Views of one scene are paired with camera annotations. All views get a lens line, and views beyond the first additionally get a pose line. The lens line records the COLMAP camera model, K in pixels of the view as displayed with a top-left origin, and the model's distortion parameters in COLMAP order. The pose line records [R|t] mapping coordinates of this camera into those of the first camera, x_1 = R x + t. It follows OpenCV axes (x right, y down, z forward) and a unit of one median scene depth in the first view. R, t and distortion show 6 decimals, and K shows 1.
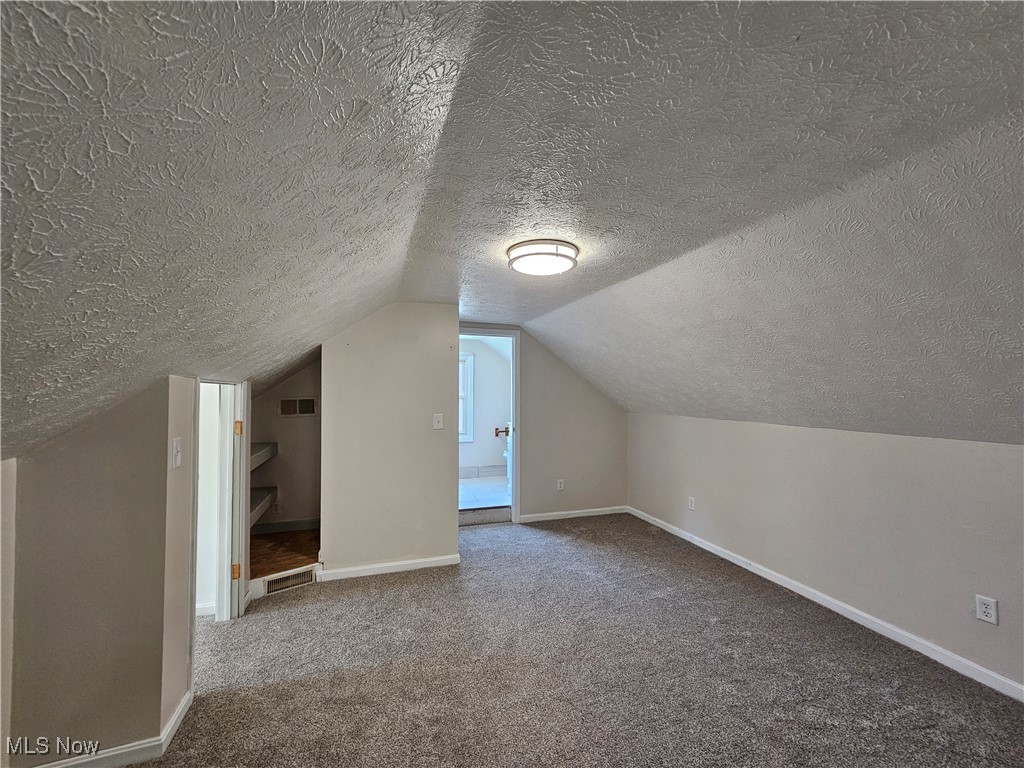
lens RADIAL K [[415.0, 0, 518.2], [0, 415.0, 382.5], [0, 0, 1]] dist [-0.000948, 0.000182]
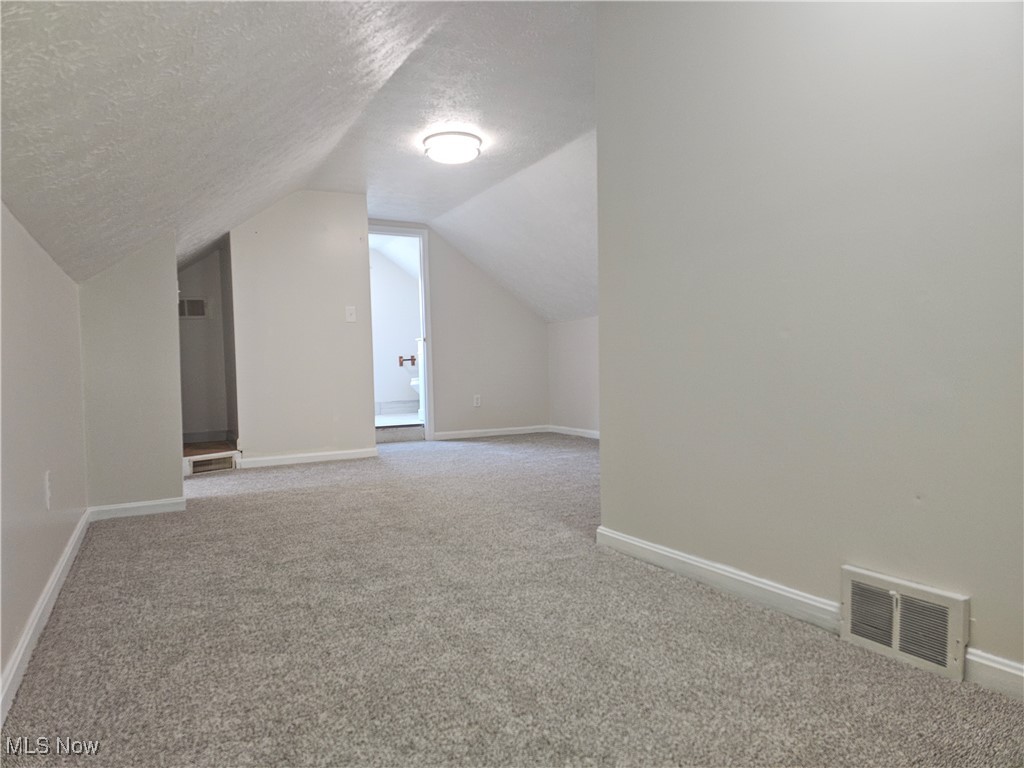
lens RADIAL K [[683.1, 0, 507.7], [0, 683.1, 387.1], [0, 0, 1]] dist [0.080418, 0.000216]
pose [[0.989634, -0.033099, 0.139745, -0.063278], [0.027642, 0.998785, 0.040806, 0.235774], [-0.140926, -0.036520, 0.989346, -0.763536]]
